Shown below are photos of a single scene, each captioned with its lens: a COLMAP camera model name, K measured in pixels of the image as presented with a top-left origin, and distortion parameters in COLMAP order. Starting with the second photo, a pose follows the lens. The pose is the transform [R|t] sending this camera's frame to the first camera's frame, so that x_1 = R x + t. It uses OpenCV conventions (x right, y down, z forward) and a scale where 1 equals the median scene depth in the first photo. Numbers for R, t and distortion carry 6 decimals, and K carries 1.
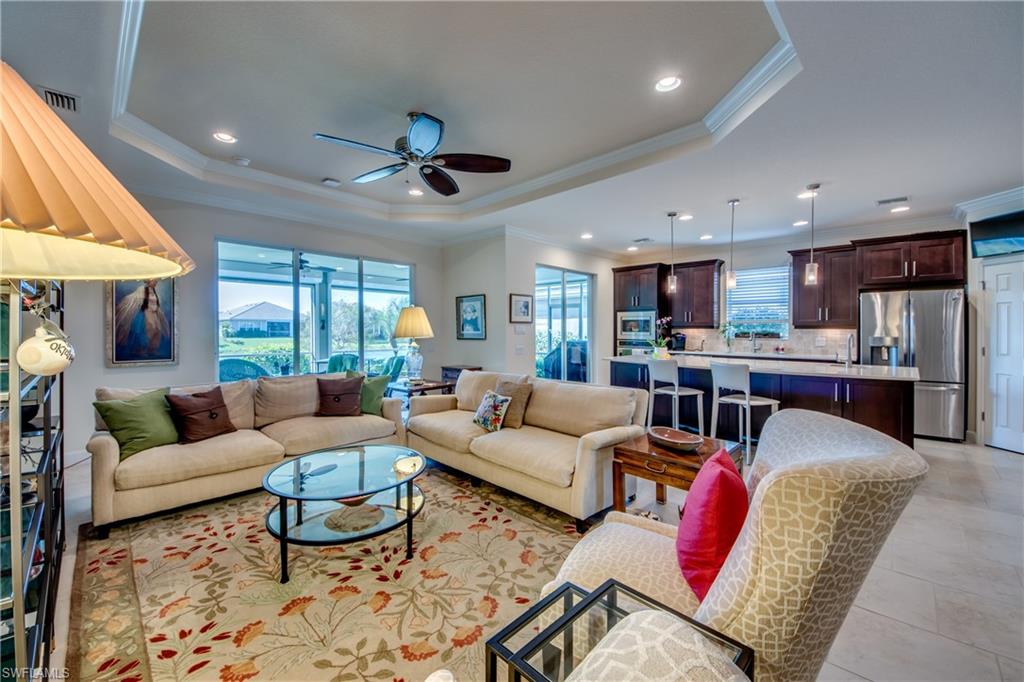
lens RADIAL K [[397.0, 0, 493.1], [0, 397.0, 343.7], [0, 0, 1]] dist [0.010702, -0.005631]
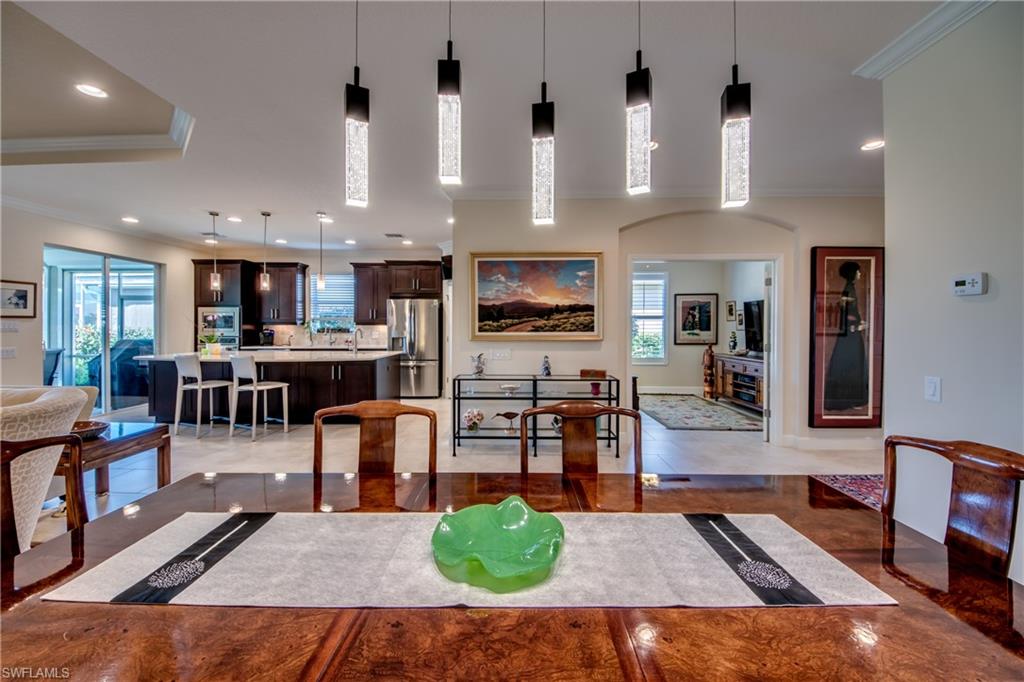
lens RADIAL K [[397.0, 0, 506.1], [0, 397.0, 326.8], [0, 0, 1]] dist [0.010702, -0.005631]
pose [[0.710632, -0.003312, 0.703556, 0.205581], [0.027319, 0.999365, -0.022889, 0.008896], [-0.703033, 0.035487, 0.710271, -0.206762]]
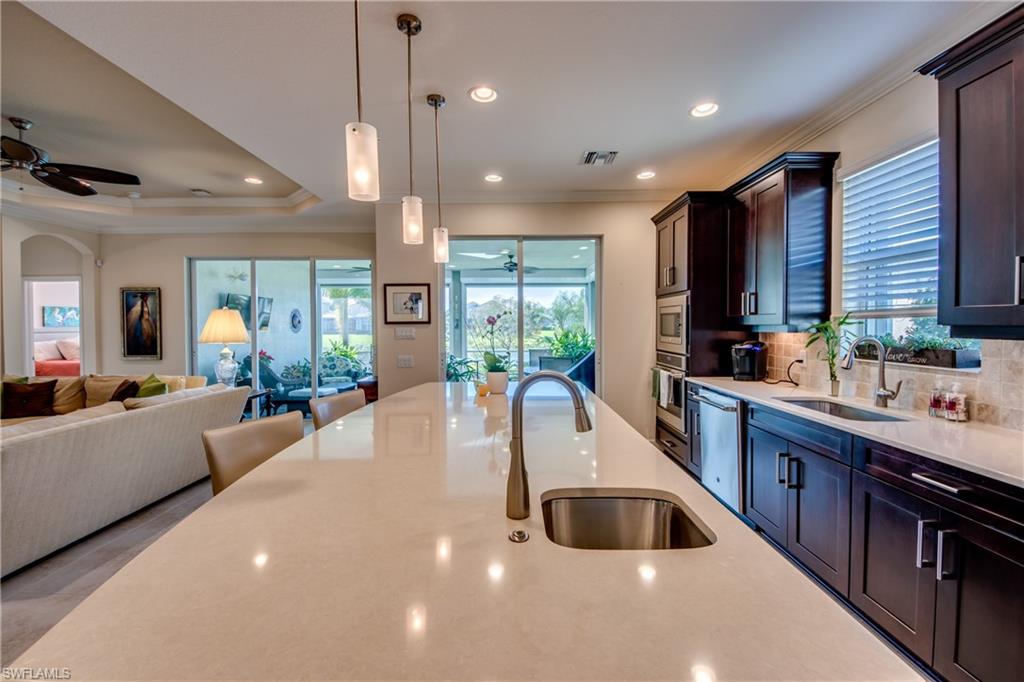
lens RADIAL K [[430.9, 0, 510.2], [0, 430.9, 331.2], [0, 0, 1]] dist [-0.001444, -0.000168]
pose [[0.712551, 0.003433, -0.701612, 0.712768], [-0.019024, 0.999715, -0.014429, -0.029694], [0.701363, 0.023629, 0.712413, 0.555342]]
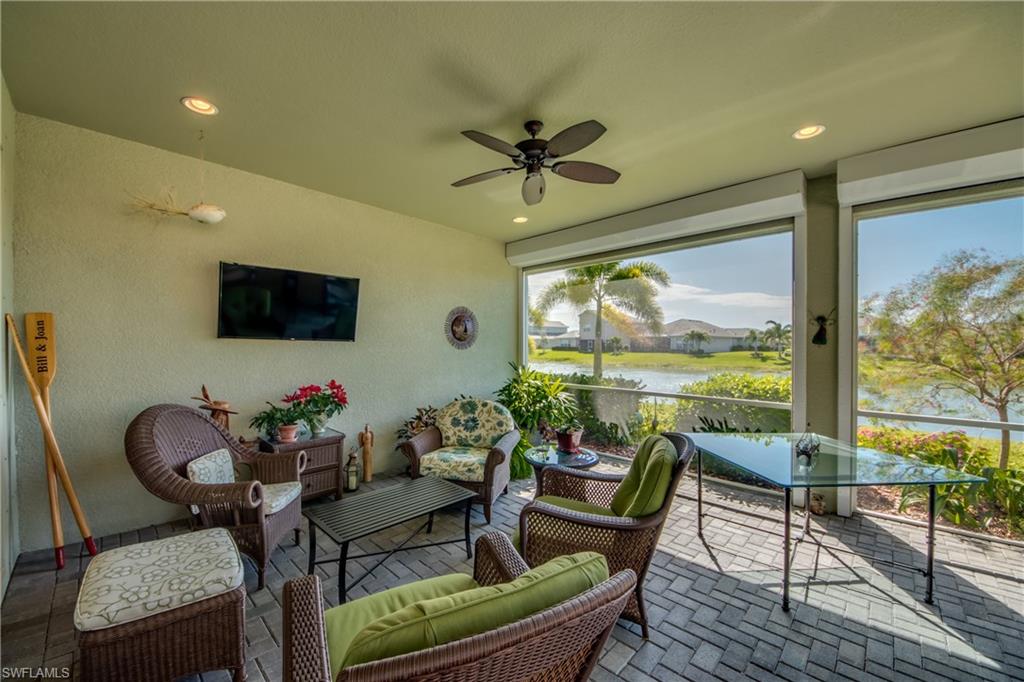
lens RADIAL K [[397.0, 0, 508.6], [0, 397.0, 348.7], [0, 0, 1]] dist [0.010702, -0.005631]
pose [[0.004864, 0.007587, -0.999959, -0.150398], [-0.038213, 0.999242, 0.007396, -0.041765], [0.999258, 0.038175, 0.005150, 1.242087]]
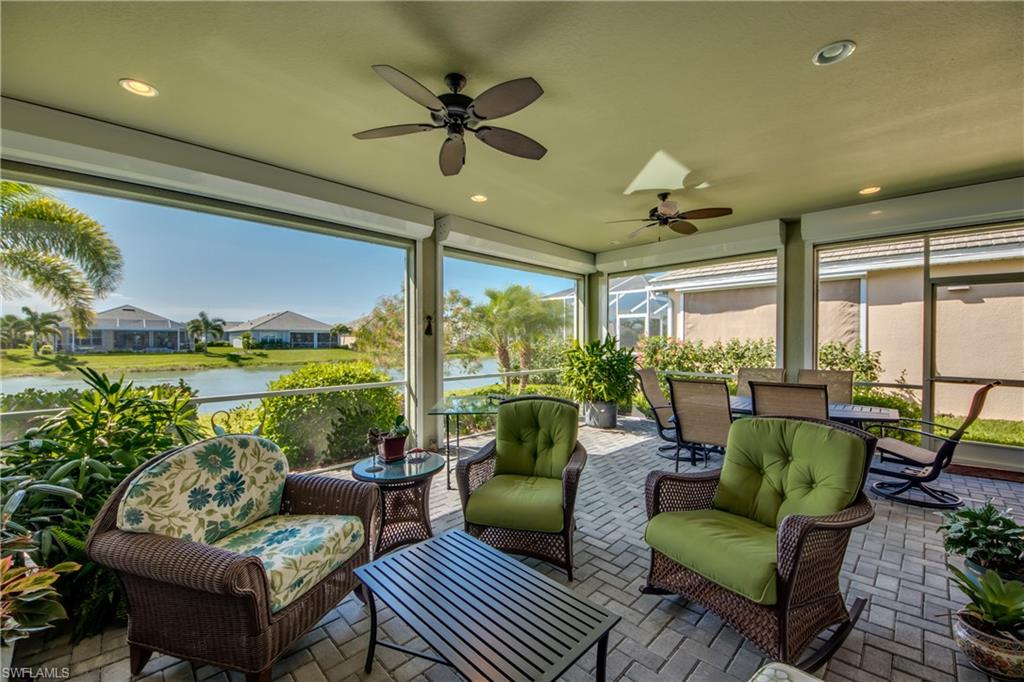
lens RADIAL K [[397.0, 0, 513.3], [0, 397.0, 344.2], [0, 0, 1]] dist [0.010702, -0.005631]
pose [[0.999978, -0.005670, -0.003554, -0.547431], [0.005581, 0.999683, -0.024564, -0.021458], [0.003692, 0.024543, 0.999692, 0.873807]]
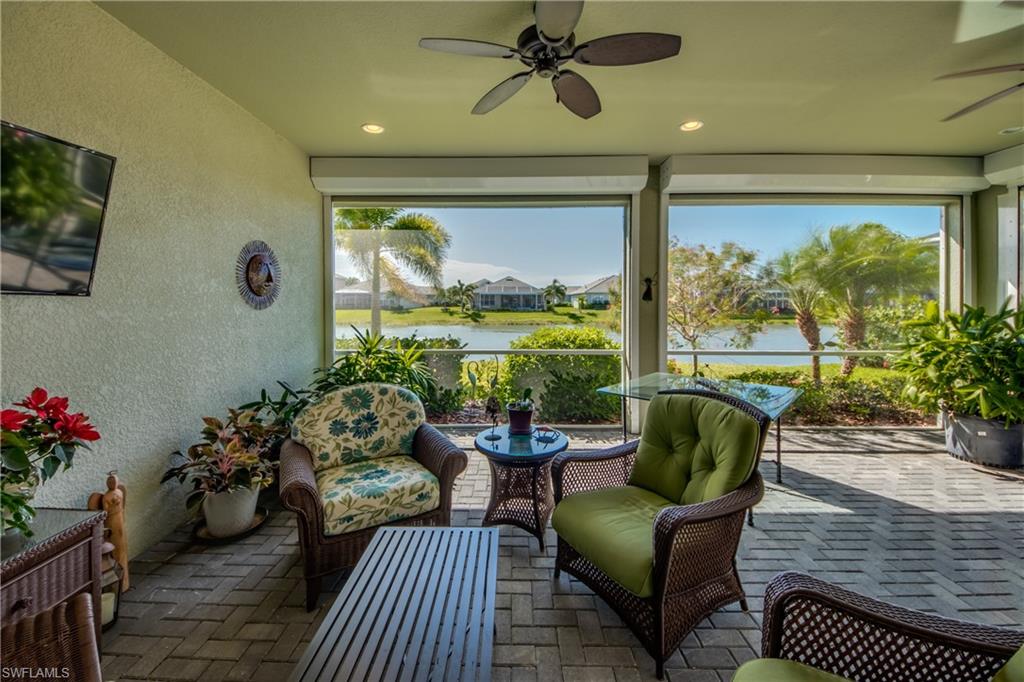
lens RADIAL K [[397.0, 0, 509.8], [0, 397.0, 310.5], [0, 0, 1]] dist [0.010702, -0.005631]
pose [[0.699397, 0.012957, -0.714616, -0.384407], [-0.023084, 0.999724, -0.004466, -0.034113], [0.714360, 0.019620, 0.699503, 1.011459]]
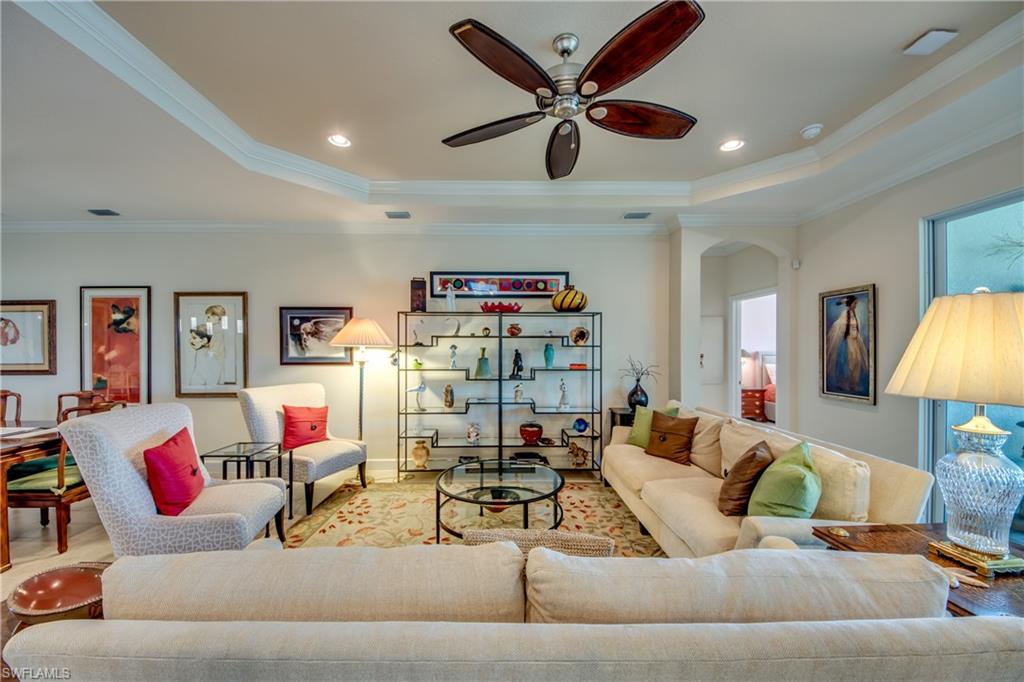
lens RADIAL K [[397.0, 0, 503.9], [0, 397.0, 351.1], [0, 0, 1]] dist [0.010702, -0.005631]
pose [[-0.680173, 0.002699, -0.733047, 0.196812], [-0.021544, 0.999488, 0.023670, -0.038774], [0.732735, 0.031893, -0.679766, 0.694615]]
